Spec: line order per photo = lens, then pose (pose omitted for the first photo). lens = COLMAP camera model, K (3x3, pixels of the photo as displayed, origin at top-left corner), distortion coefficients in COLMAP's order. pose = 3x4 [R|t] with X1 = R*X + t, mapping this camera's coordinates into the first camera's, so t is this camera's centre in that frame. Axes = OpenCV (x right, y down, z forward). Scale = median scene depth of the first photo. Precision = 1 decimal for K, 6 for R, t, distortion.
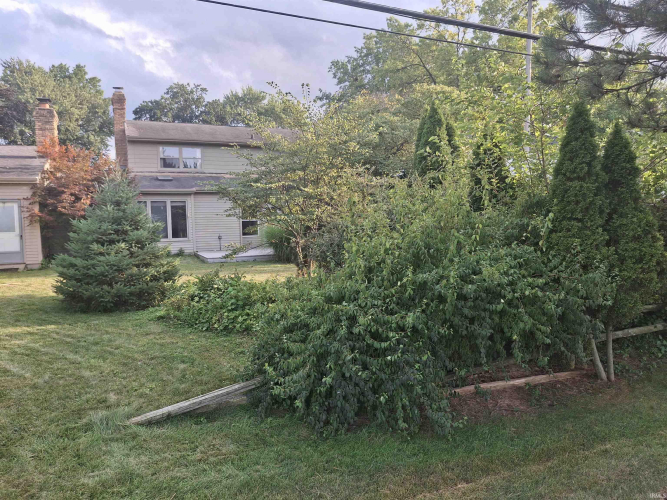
lens RADIAL K [[486.8, 0, 333.5], [0, 486.8, 250.0], [0, 0, 1]] dist [-0.004392, -0.002093]
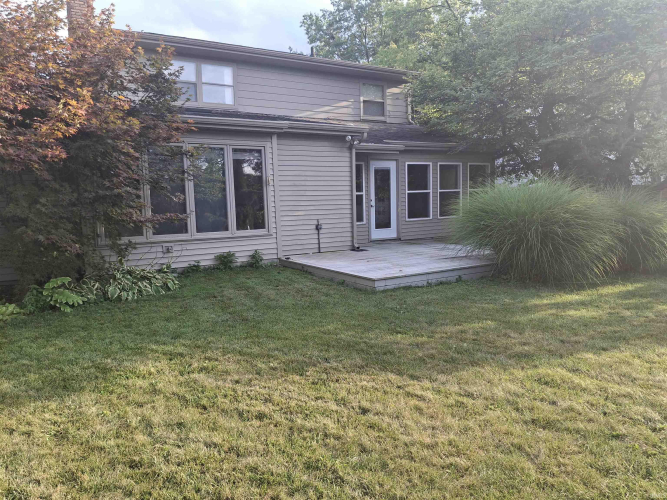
lens RADIAL K [[493.1, 0, 333.5], [0, 493.1, 250.0], [0, 0, 1]] dist [0.003407, 0.002769]
pose [[0.991861, -0.018940, 0.125906, -0.287818], [0.014675, 0.999289, 0.034716, -0.019868], [-0.126474, -0.032585, 0.991435, 0.508231]]
